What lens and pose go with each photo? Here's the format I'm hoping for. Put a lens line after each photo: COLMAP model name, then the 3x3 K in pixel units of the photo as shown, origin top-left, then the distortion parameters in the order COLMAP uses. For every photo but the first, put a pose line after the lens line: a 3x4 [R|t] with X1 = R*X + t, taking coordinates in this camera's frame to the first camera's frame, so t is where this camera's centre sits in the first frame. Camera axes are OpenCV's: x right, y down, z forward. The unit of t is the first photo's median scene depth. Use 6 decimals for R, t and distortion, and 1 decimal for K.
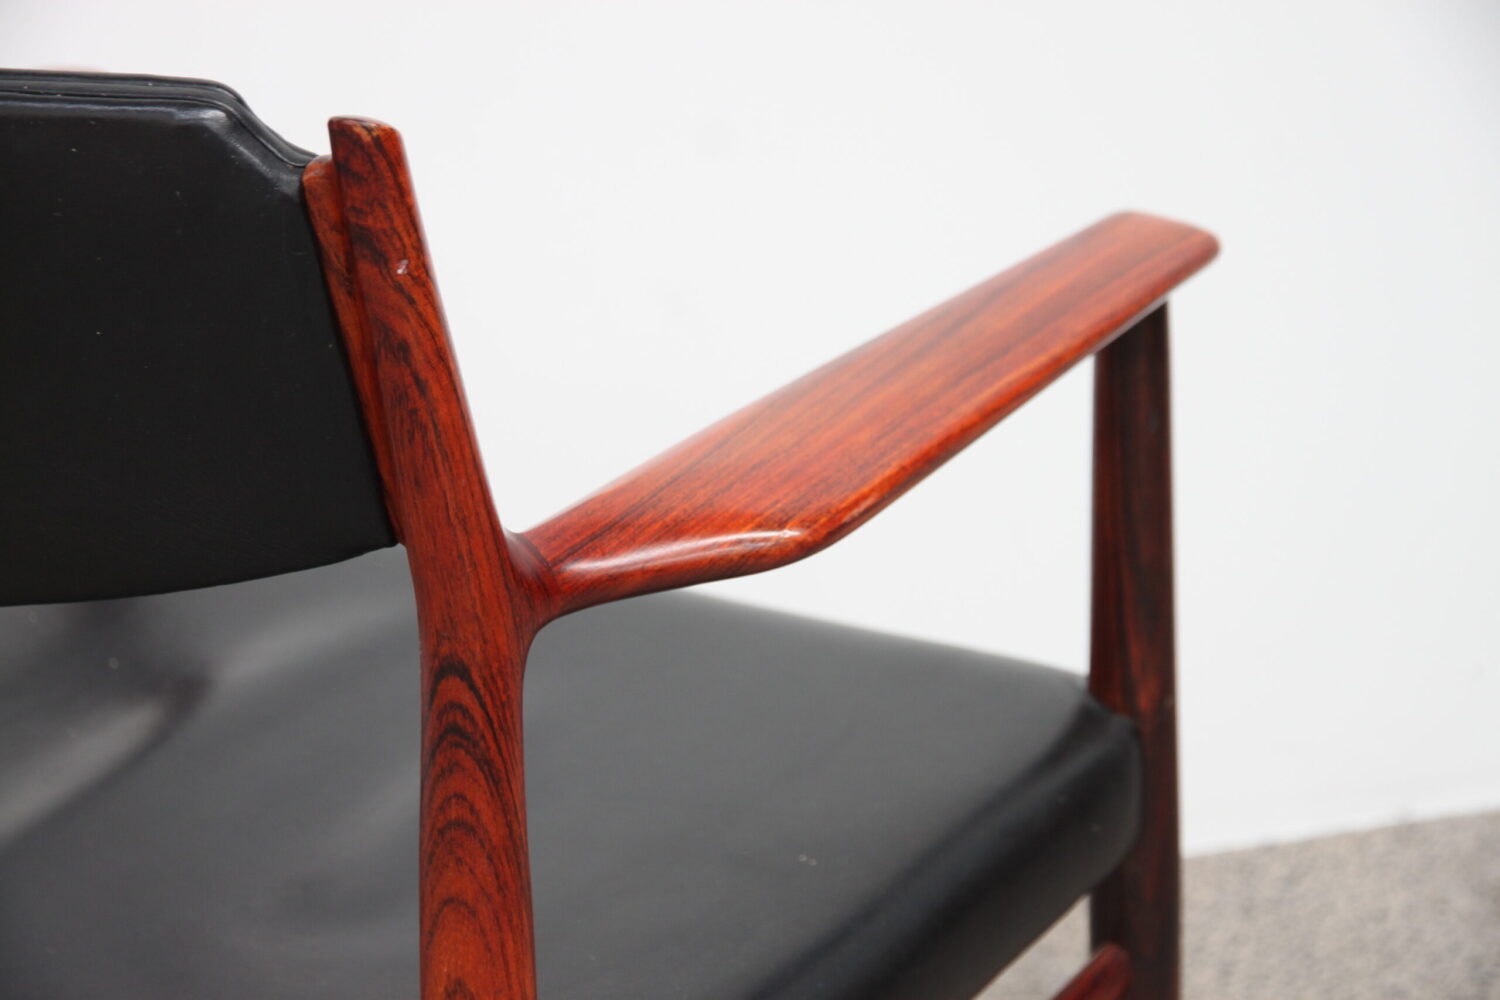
lens RADIAL K [[3490.6, 0, 750.5], [0, 3490.6, 502.6], [0, 0, 1]] dist [0.158044, 0.000000]
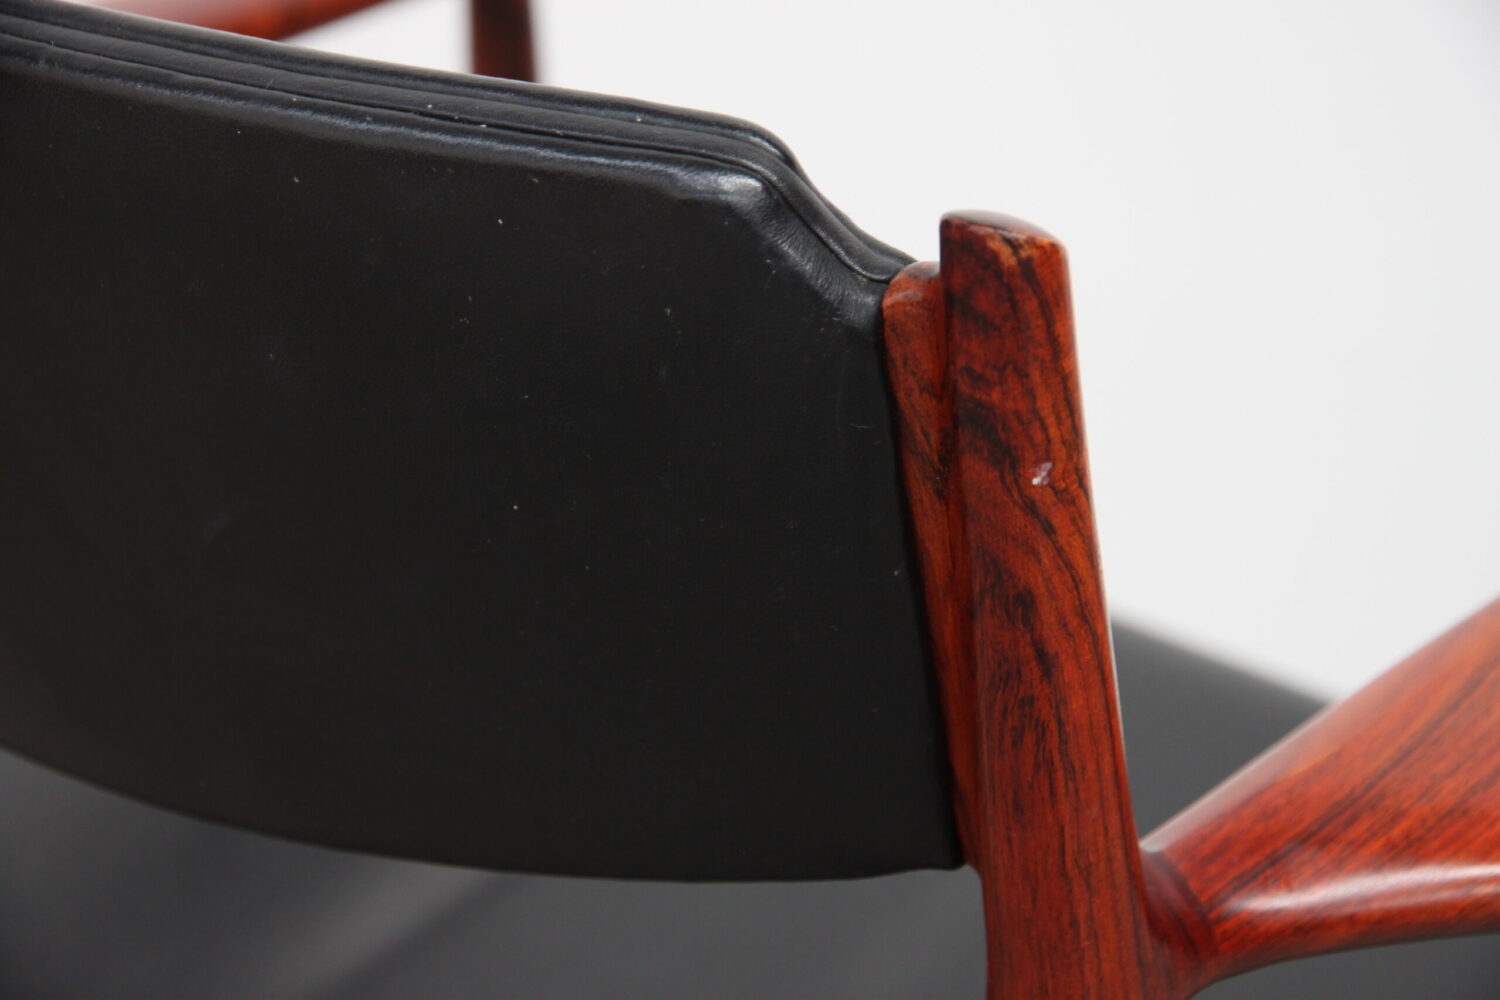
lens RADIAL K [[3490.6, 0, 748.6], [0, 3490.6, 497.7], [0, 0, 1]] dist [0.158044, 0.000000]
pose [[0.988976, 0.097652, -0.111313, -0.081532], [-0.089564, 0.993116, 0.075494, -0.100783], [0.117919, -0.064692, 0.990914, 0.420970]]
